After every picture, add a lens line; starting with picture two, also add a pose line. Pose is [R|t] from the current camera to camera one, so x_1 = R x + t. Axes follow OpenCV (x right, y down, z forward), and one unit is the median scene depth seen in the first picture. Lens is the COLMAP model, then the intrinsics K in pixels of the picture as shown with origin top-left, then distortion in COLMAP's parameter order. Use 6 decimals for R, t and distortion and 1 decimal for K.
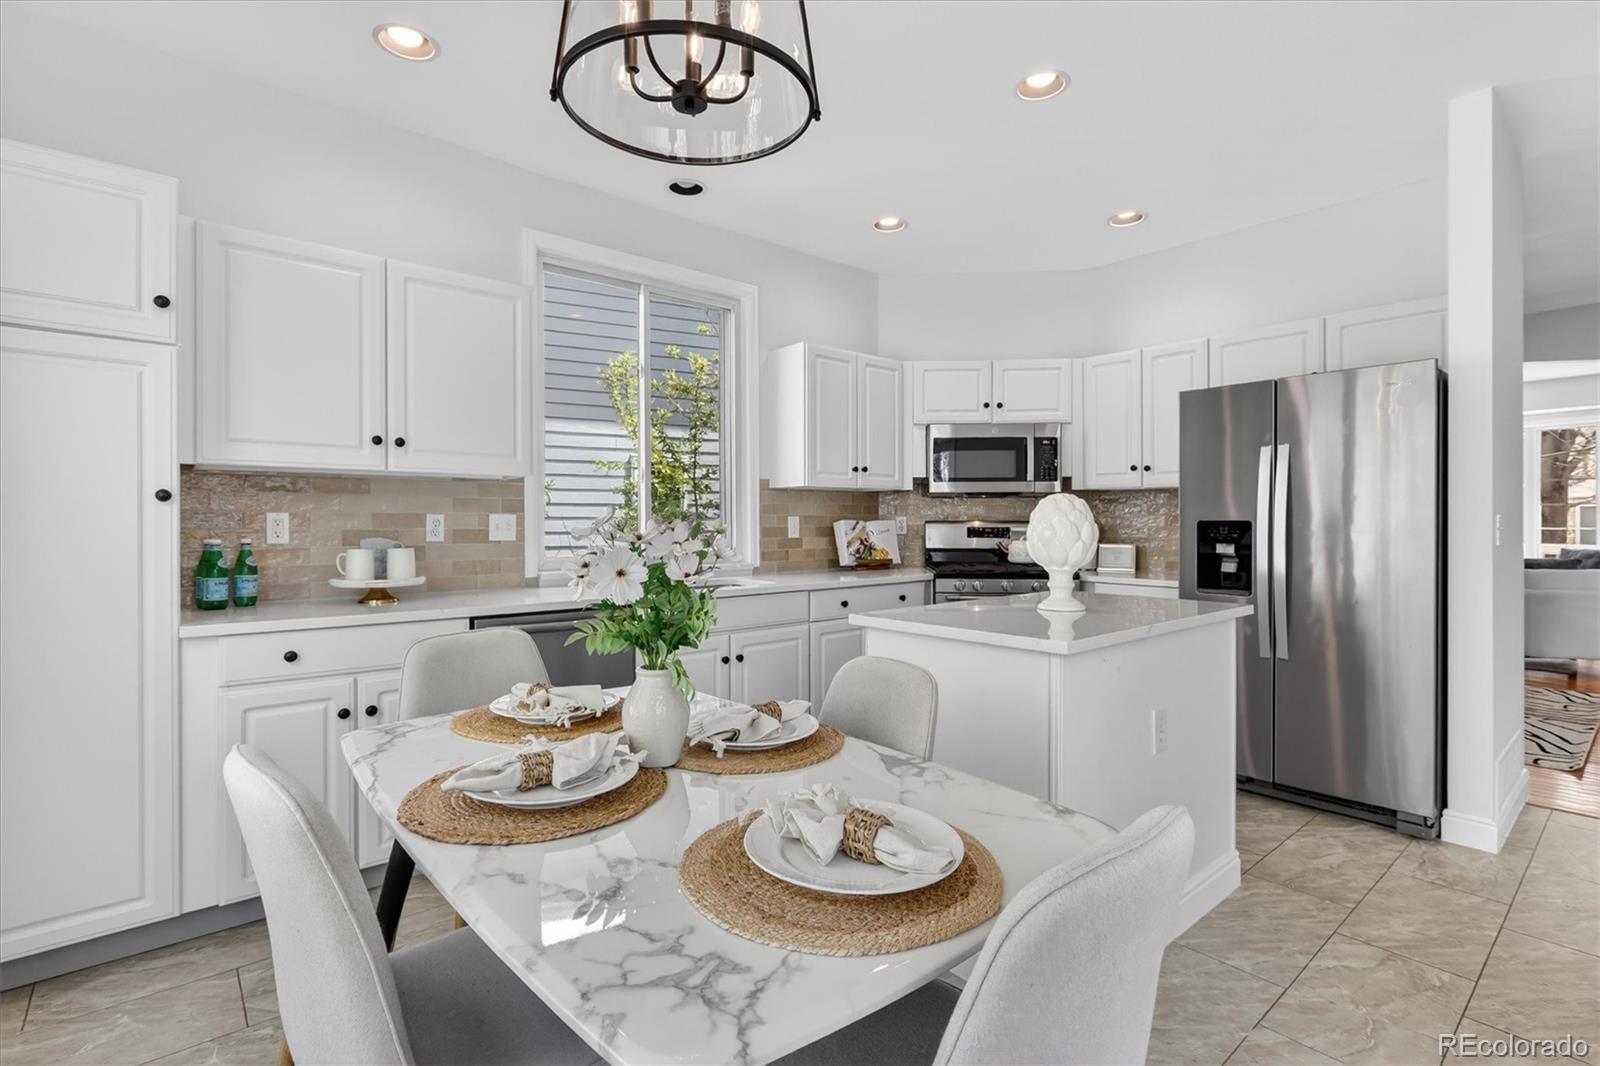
lens RADIAL K [[746.3, 0, 797.4], [0, 746.3, 526.0], [0, 0, 1]] dist [0.000359, -0.000084]
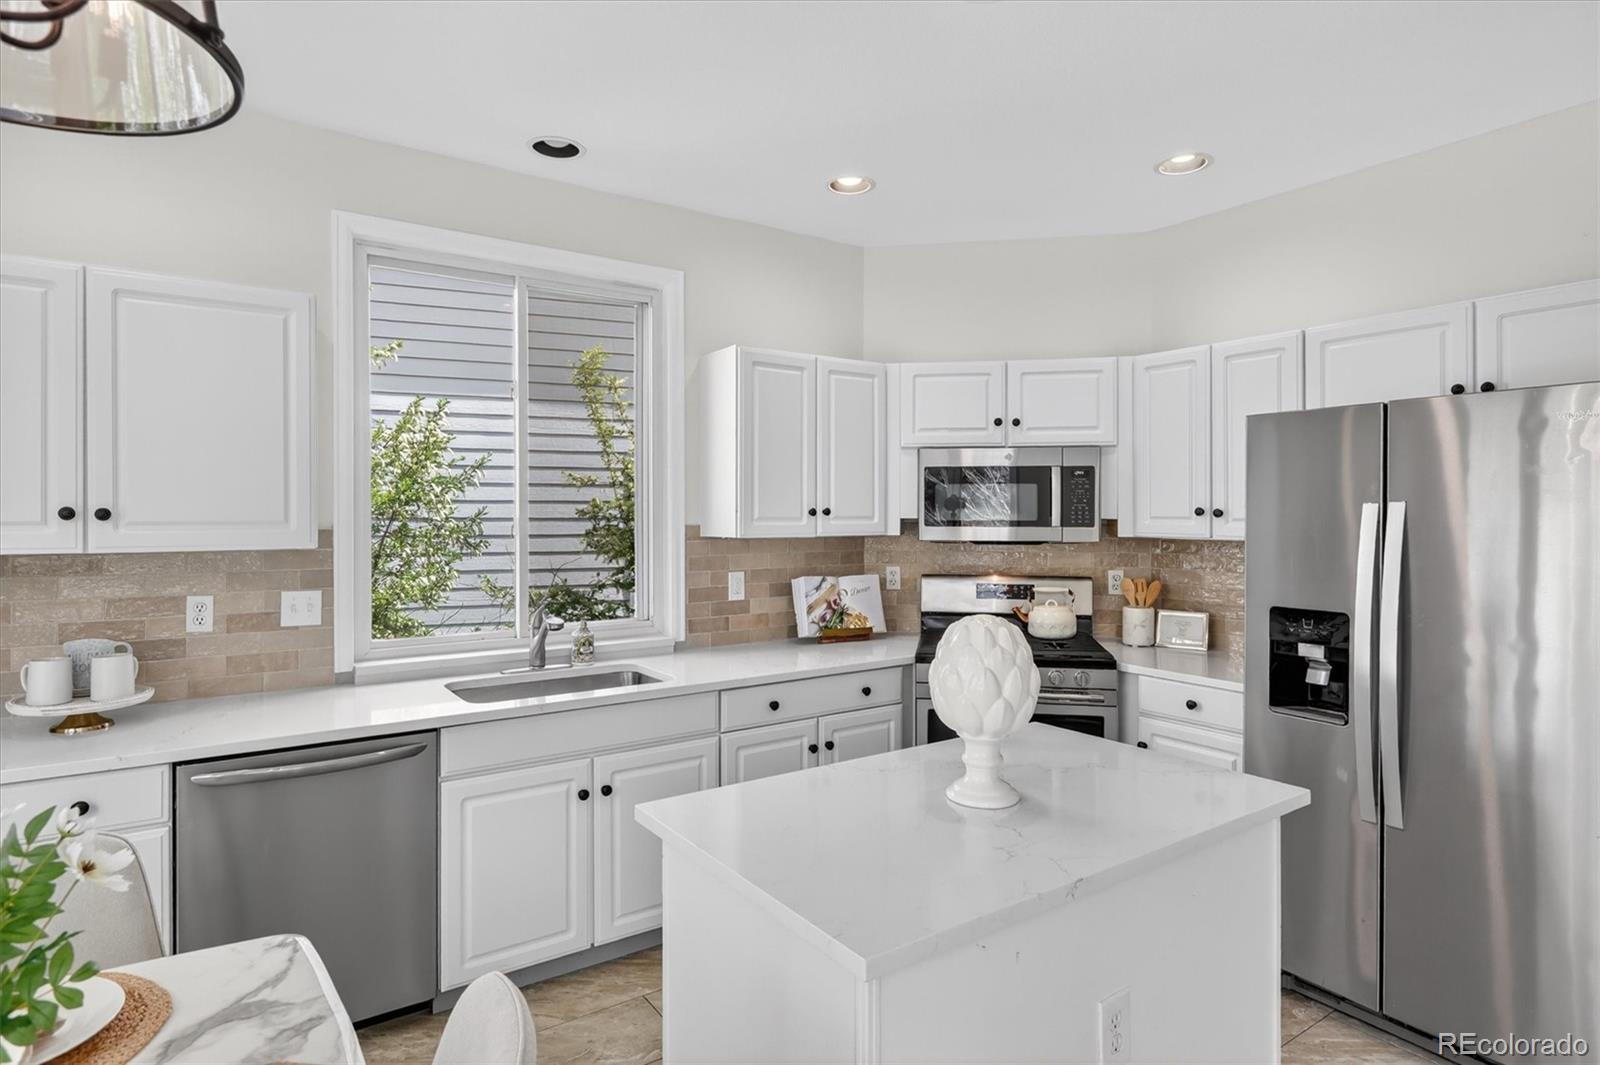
lens RADIAL K [[857.4, 0, 796.4], [0, 857.4, 519.6], [0, 0, 1]] dist [0.000255, 0.000121]
pose [[0.994860, 0.002088, -0.101234, 0.150280], [-0.002127, 0.999998, -0.000277, -0.069168], [0.101233, 0.000491, 0.994863, 0.144495]]
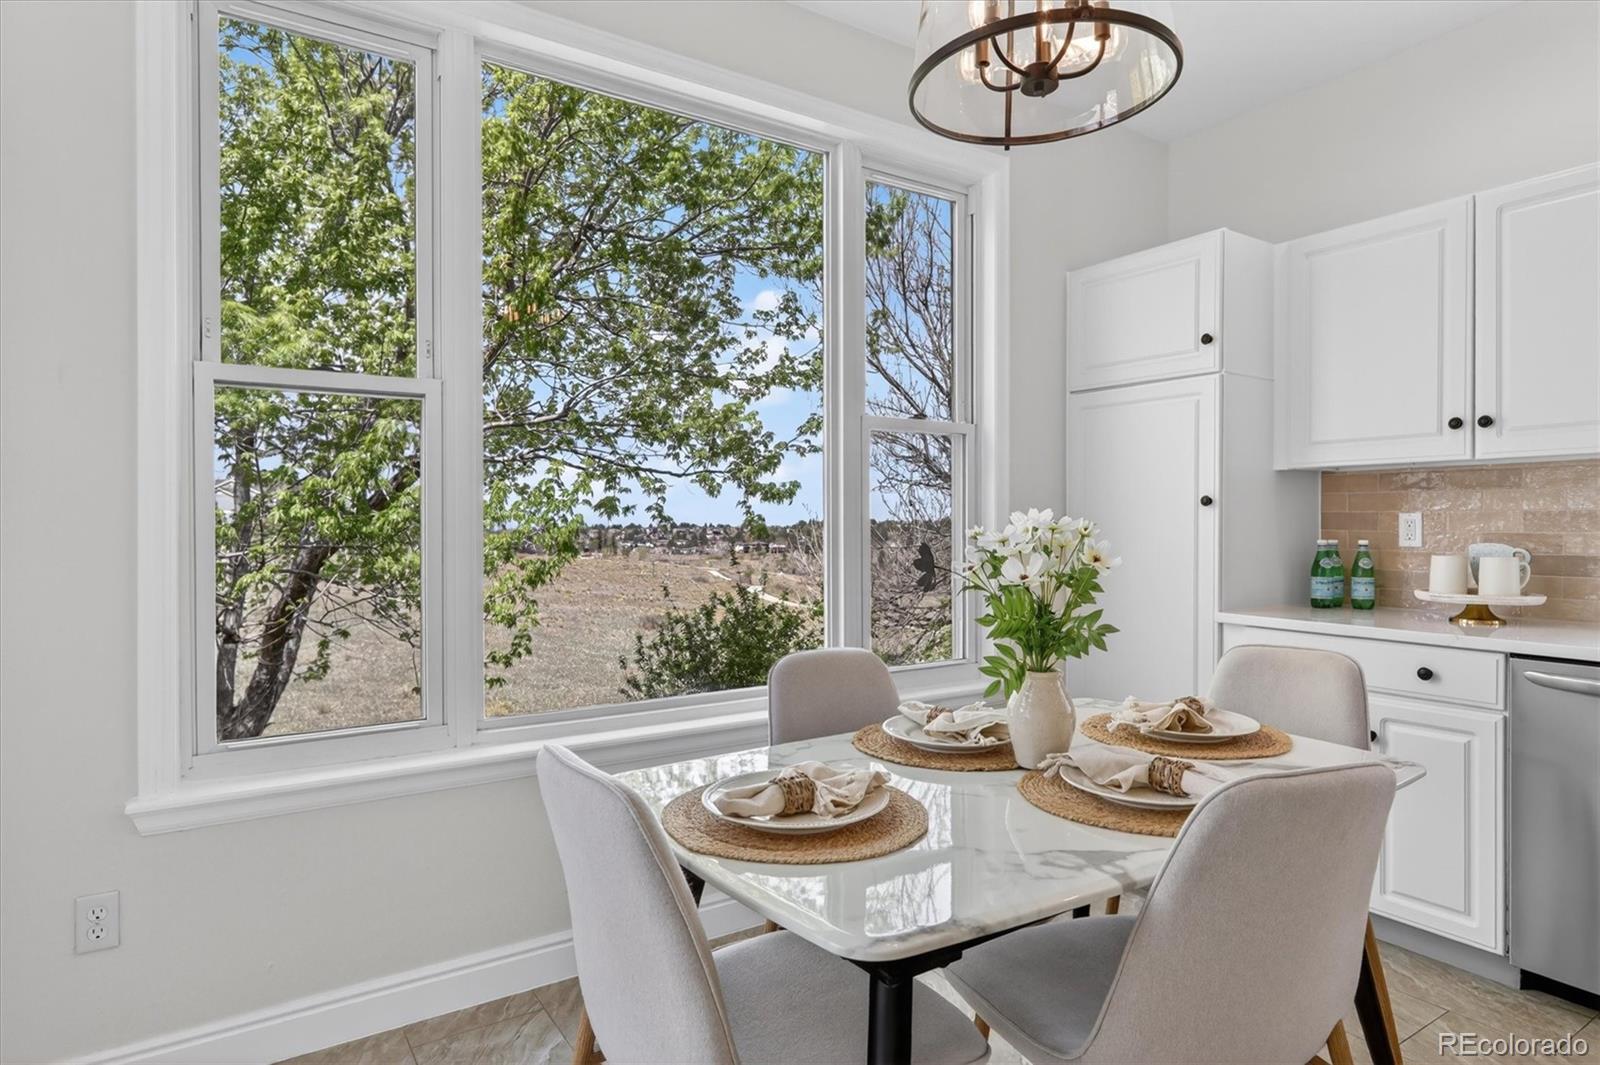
lens RADIAL K [[903.1, 0, 792.5], [0, 903.1, 522.0], [0, 0, 1]] dist [0.000689, -0.000531]
pose [[-0.132336, -0.000921, -0.991204, 0.324213], [-0.004900, 0.999988, -0.000275, -0.001674], [0.991193, 0.004821, -0.132339, 0.257625]]
